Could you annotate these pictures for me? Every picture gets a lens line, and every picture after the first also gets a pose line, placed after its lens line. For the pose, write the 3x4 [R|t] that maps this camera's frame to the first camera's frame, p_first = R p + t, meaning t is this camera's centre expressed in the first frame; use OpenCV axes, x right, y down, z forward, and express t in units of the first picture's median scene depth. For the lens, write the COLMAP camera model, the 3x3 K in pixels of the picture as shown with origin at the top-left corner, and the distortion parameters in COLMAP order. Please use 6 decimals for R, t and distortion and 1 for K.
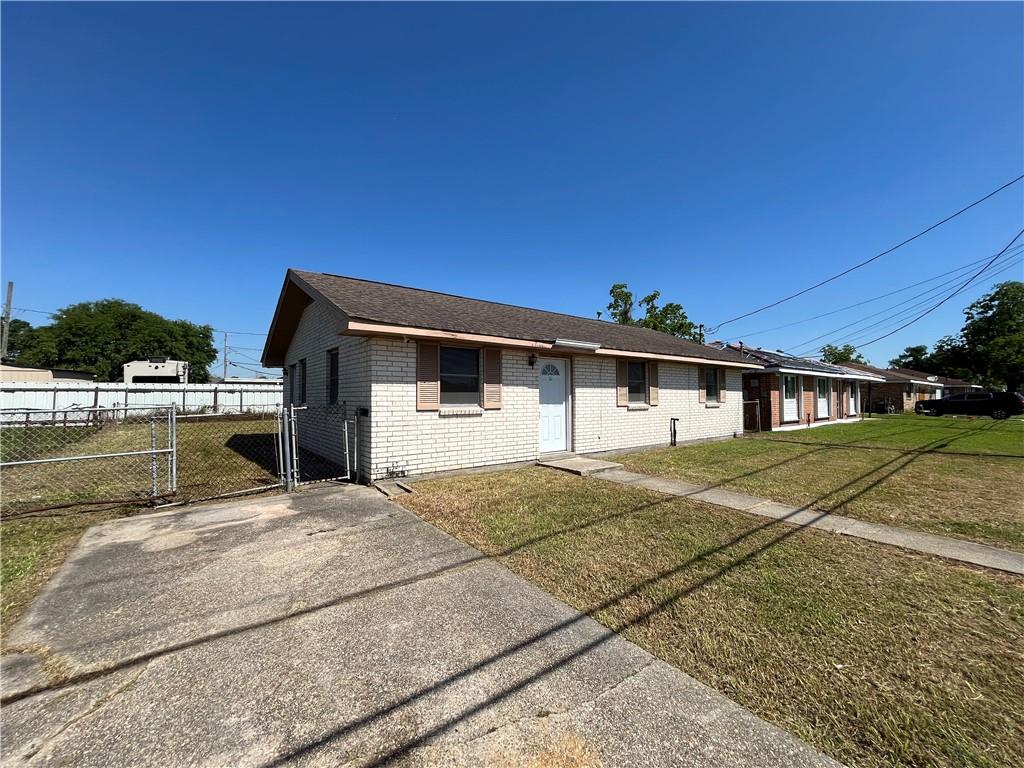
lens RADIAL K [[413.0, 0, 520.7], [0, 413.0, 381.7], [0, 0, 1]] dist [0.006778, -0.000229]
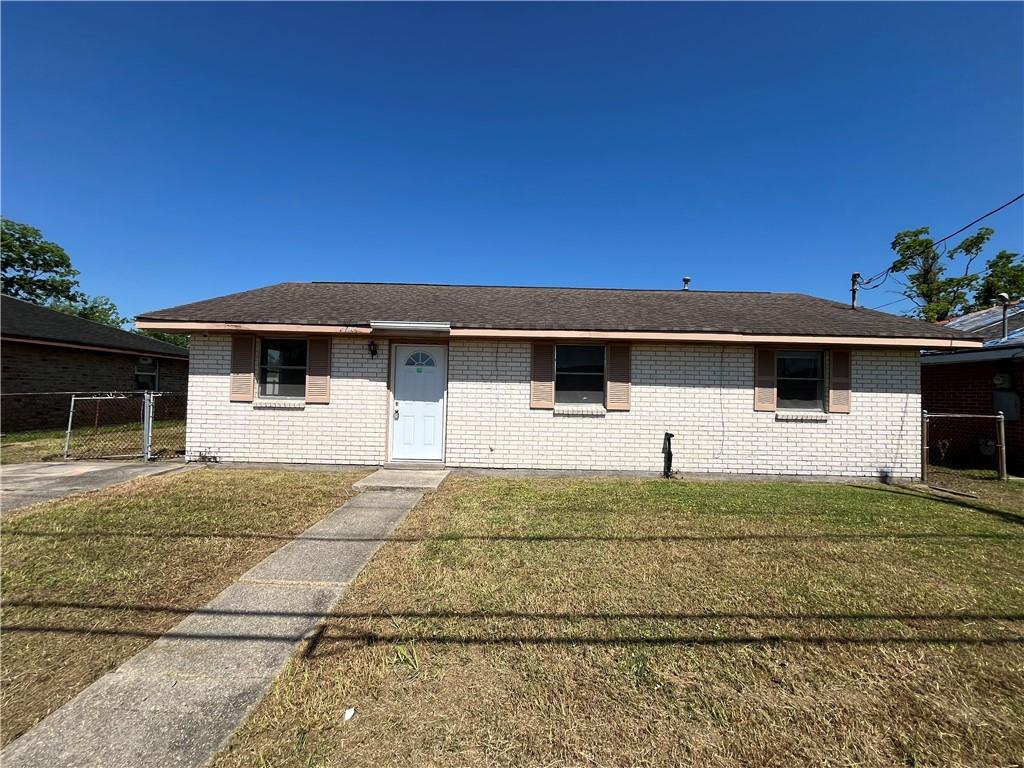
lens RADIAL K [[413.0, 0, 513.8], [0, 413.0, 388.0], [0, 0, 1]] dist [0.006778, -0.000229]
pose [[0.787357, 0.010768, -0.616403, 0.730797], [-0.001574, 0.999879, 0.015456, 0.014570], [0.616495, -0.011199, 0.787279, 0.468394]]
